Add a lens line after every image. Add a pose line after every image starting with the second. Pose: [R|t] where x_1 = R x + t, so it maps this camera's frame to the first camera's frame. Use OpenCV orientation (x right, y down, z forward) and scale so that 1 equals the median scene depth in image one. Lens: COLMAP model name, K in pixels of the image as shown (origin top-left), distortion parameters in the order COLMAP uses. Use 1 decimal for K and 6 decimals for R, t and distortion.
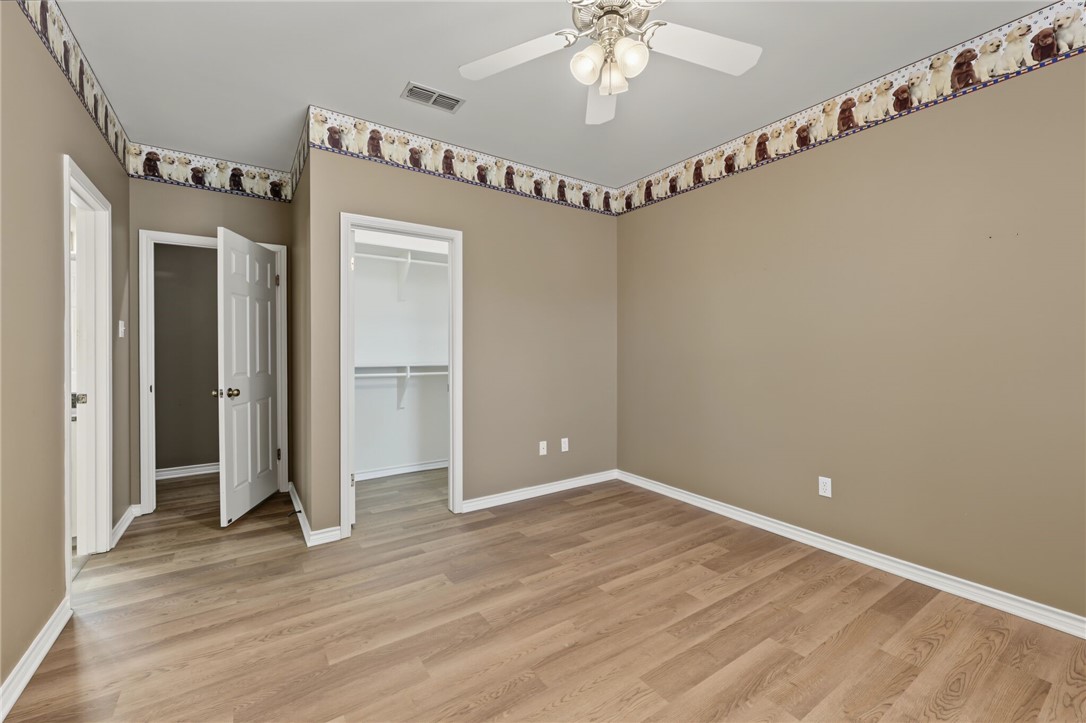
lens RADIAL K [[450.1, 0, 544.0], [0, 450.1, 351.7], [0, 0, 1]] dist [0.008141, -0.001002]
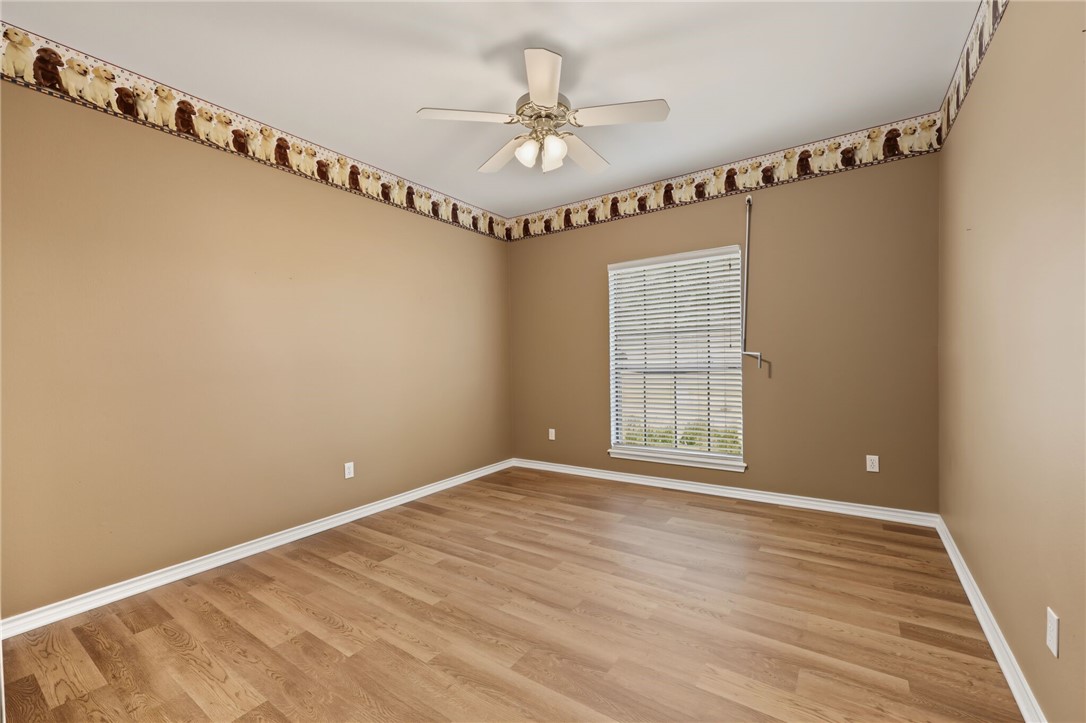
lens RADIAL K [[450.1, 0, 553.3], [0, 450.1, 369.2], [0, 0, 1]] dist [0.008141, -0.001002]
pose [[-0.374800, -0.008489, 0.927067, -0.786622], [0.034838, 0.999123, 0.023233, 0.018213], [-0.926451, 0.041004, -0.374175, 1.028218]]
